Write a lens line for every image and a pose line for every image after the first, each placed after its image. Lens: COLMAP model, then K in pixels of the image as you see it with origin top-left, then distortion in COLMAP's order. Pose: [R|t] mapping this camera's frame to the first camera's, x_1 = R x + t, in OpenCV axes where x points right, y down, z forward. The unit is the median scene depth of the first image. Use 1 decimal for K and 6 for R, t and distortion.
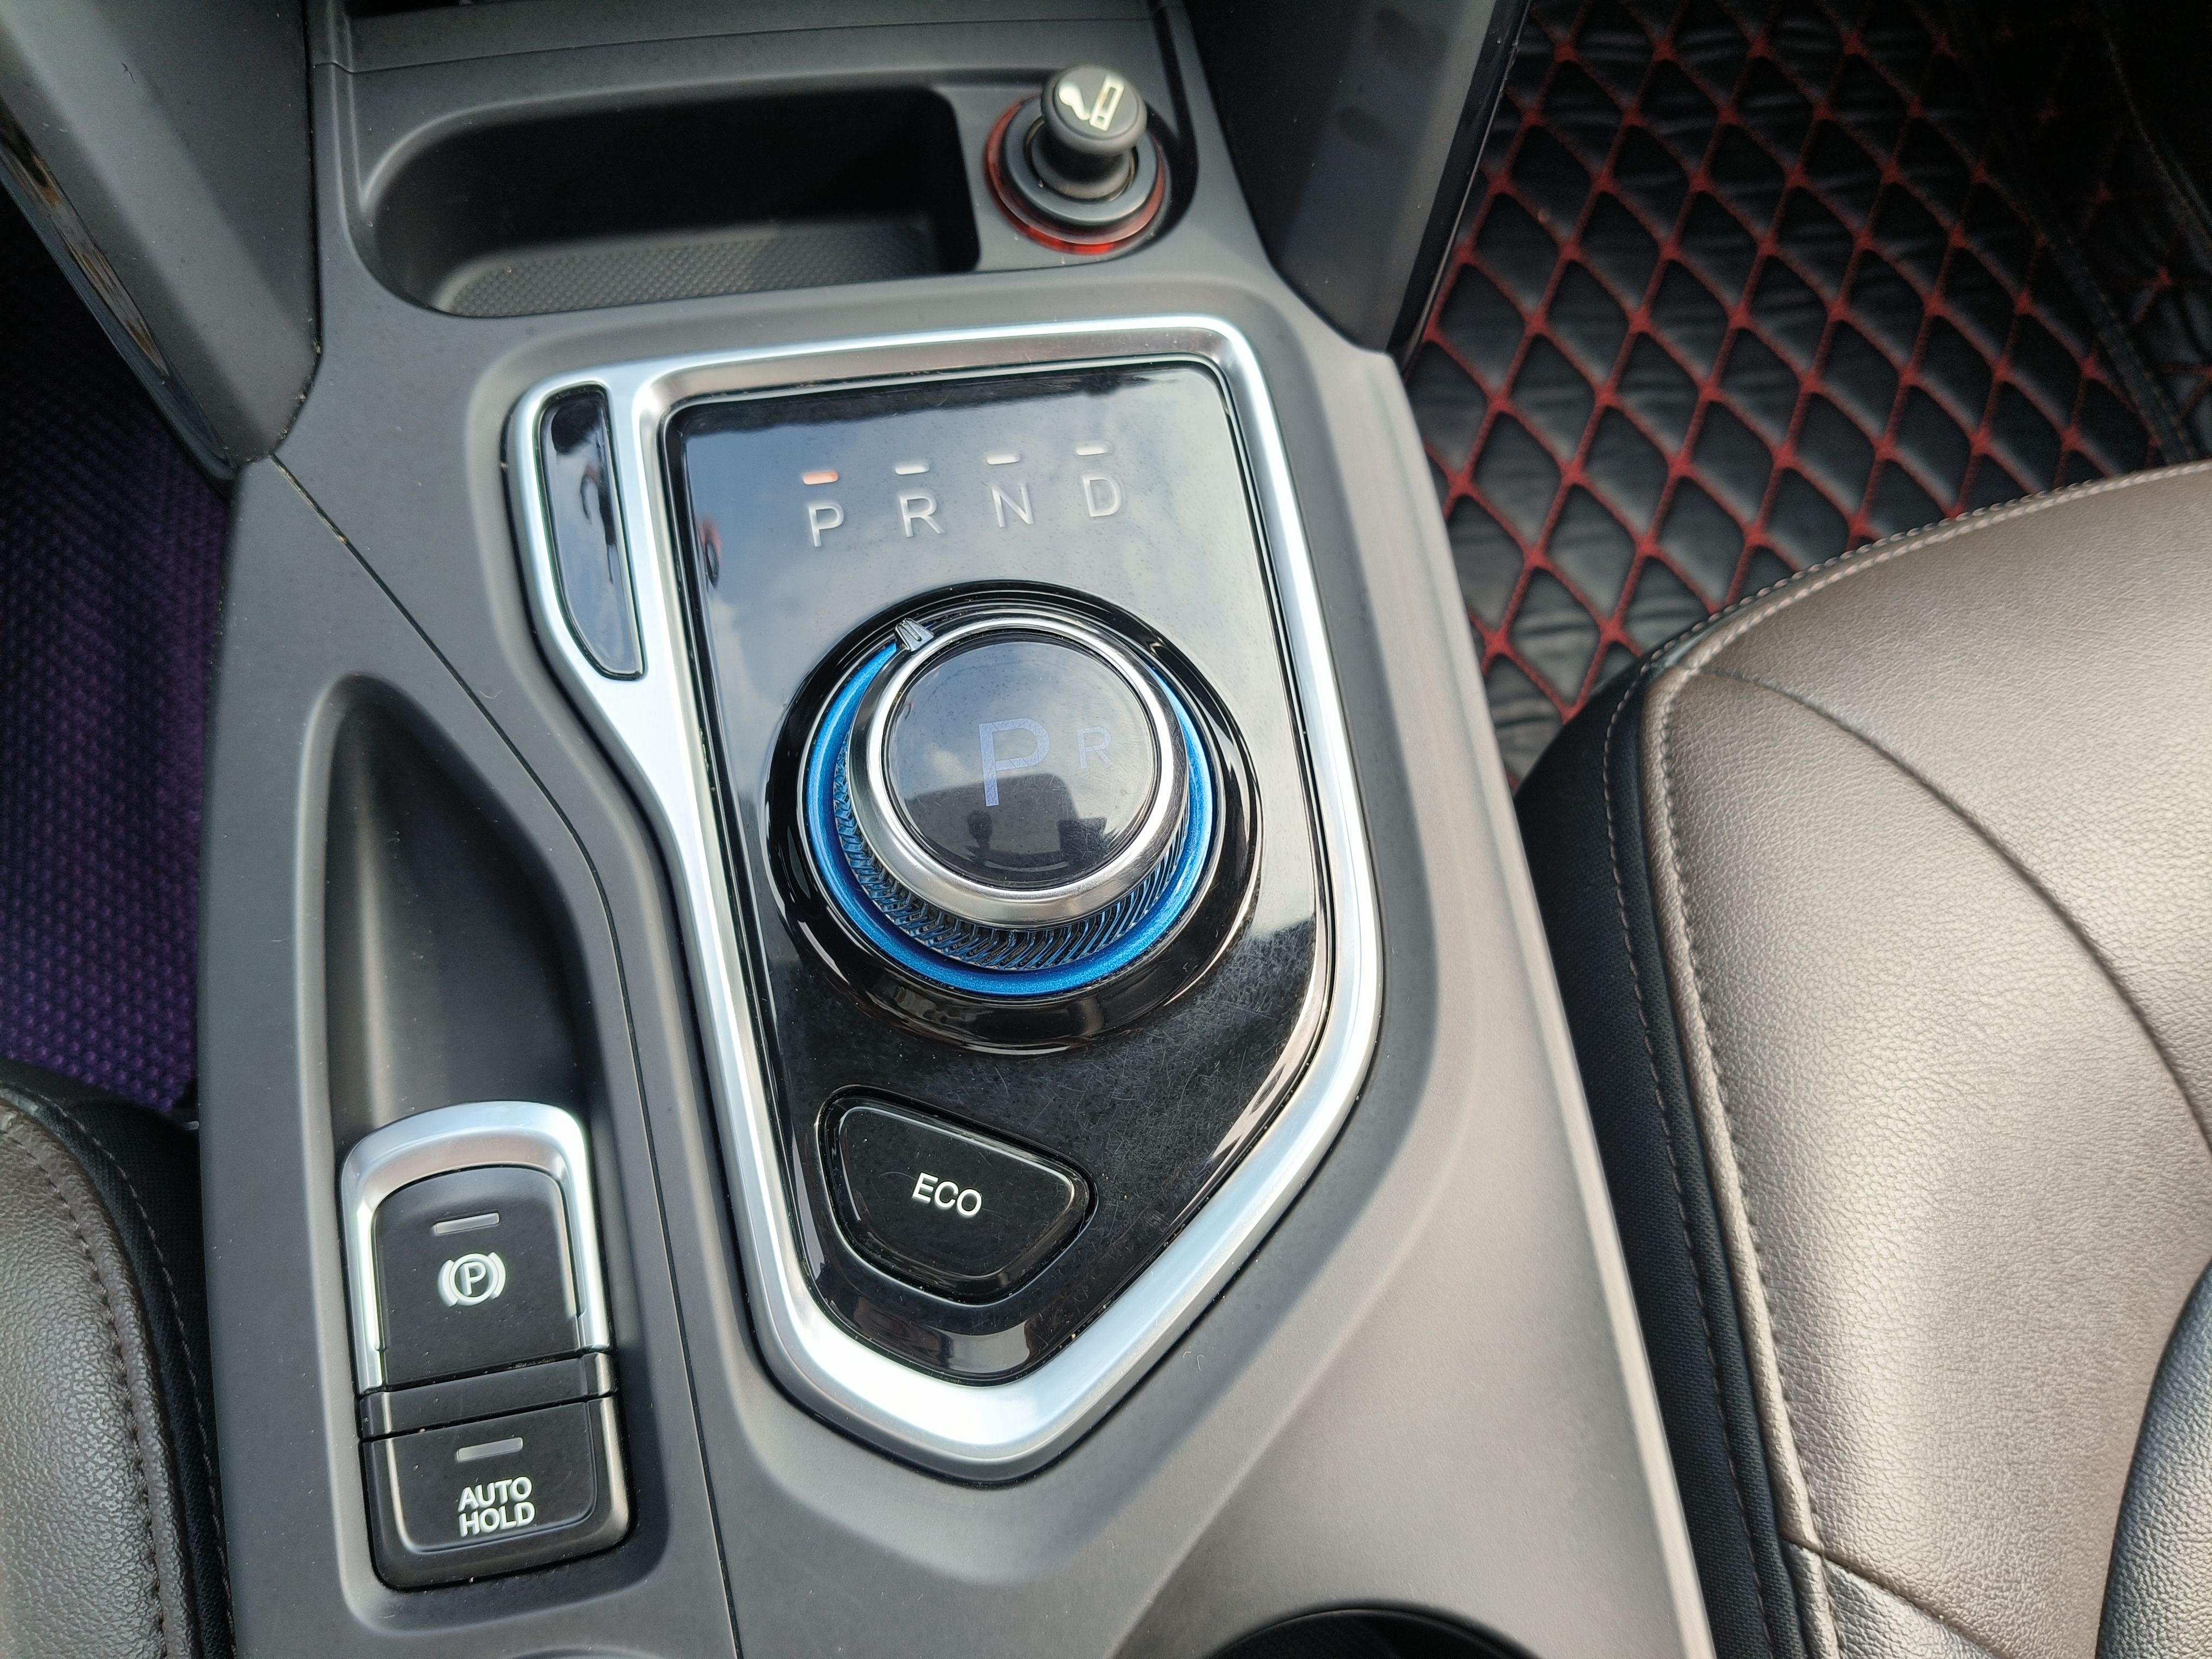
lens RADIAL K [[1684.0, 0, 1095.0], [0, 1684.0, 852.0], [0, 0, 1]] dist [0.060696, -0.124946]
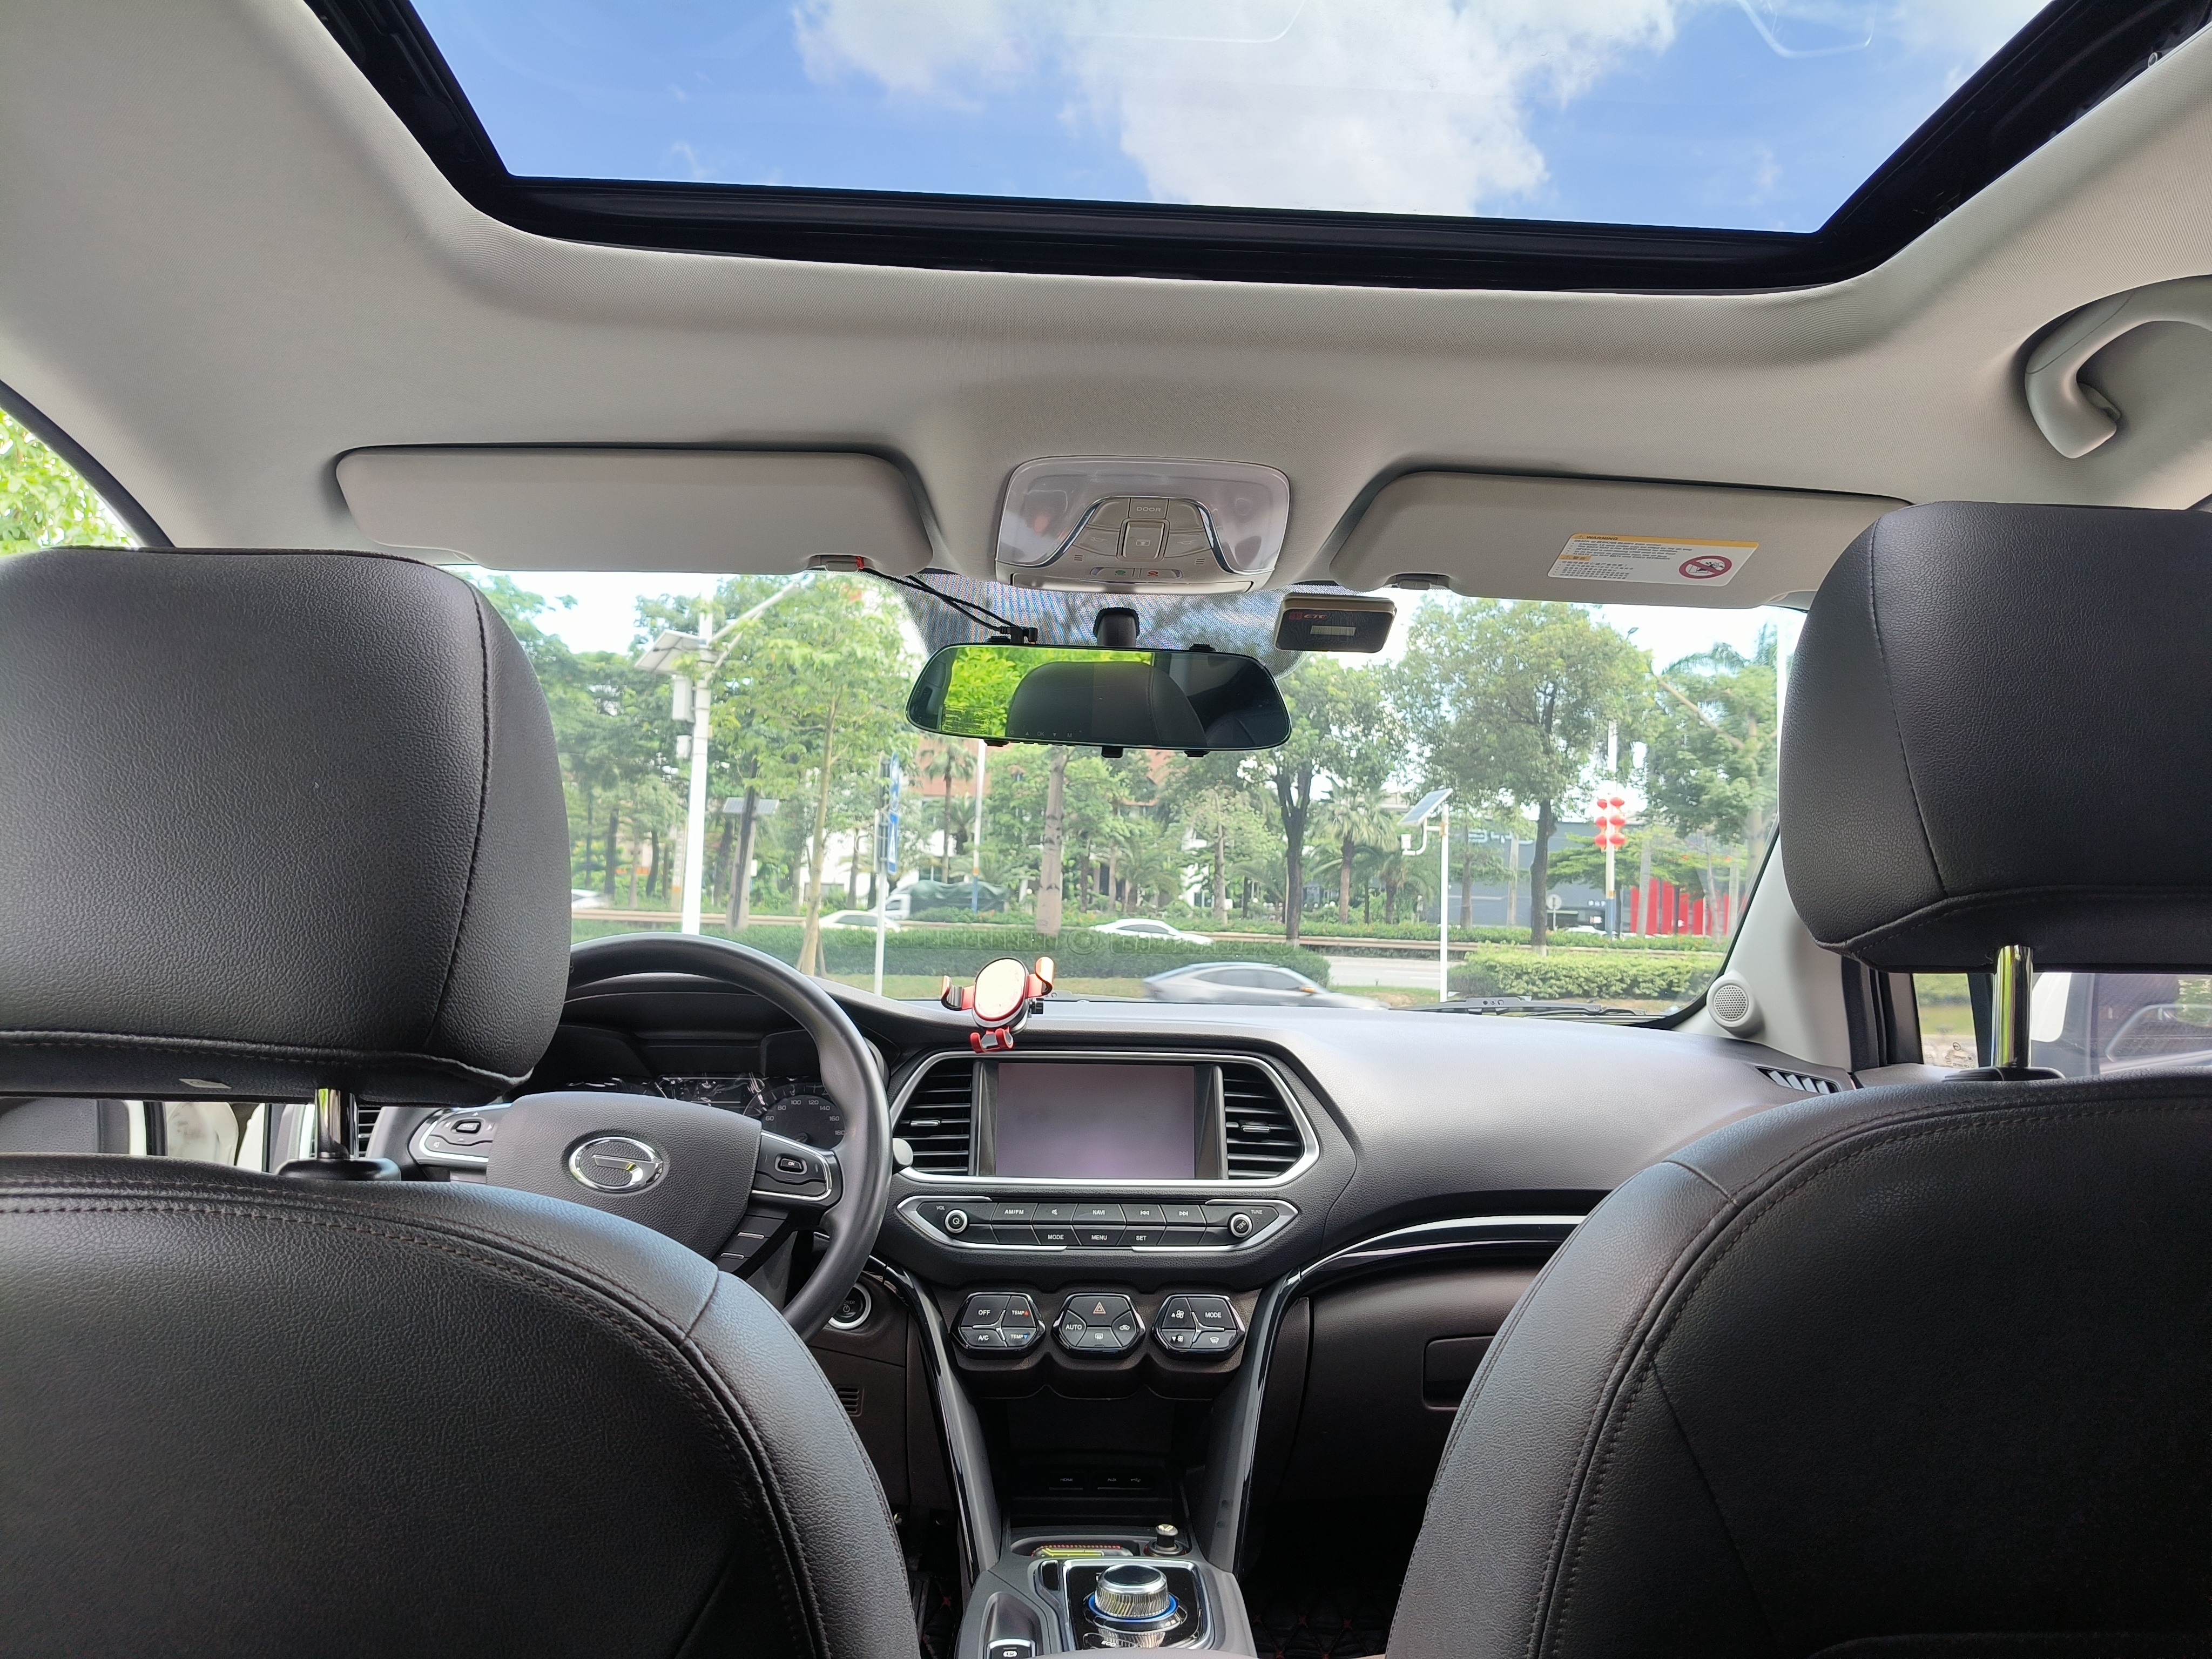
lens RADIAL K [[1674.0, 0, 1106.0], [0, 1674.0, 829.5], [0, 0, 1]] dist [0.223230, -0.496977]
pose [[0.984344, -0.113221, -0.135084, 0.718729], [-0.099498, 0.275669, -0.956089, 3.682428], [0.145488, 0.954561, 0.260088, -2.155239]]
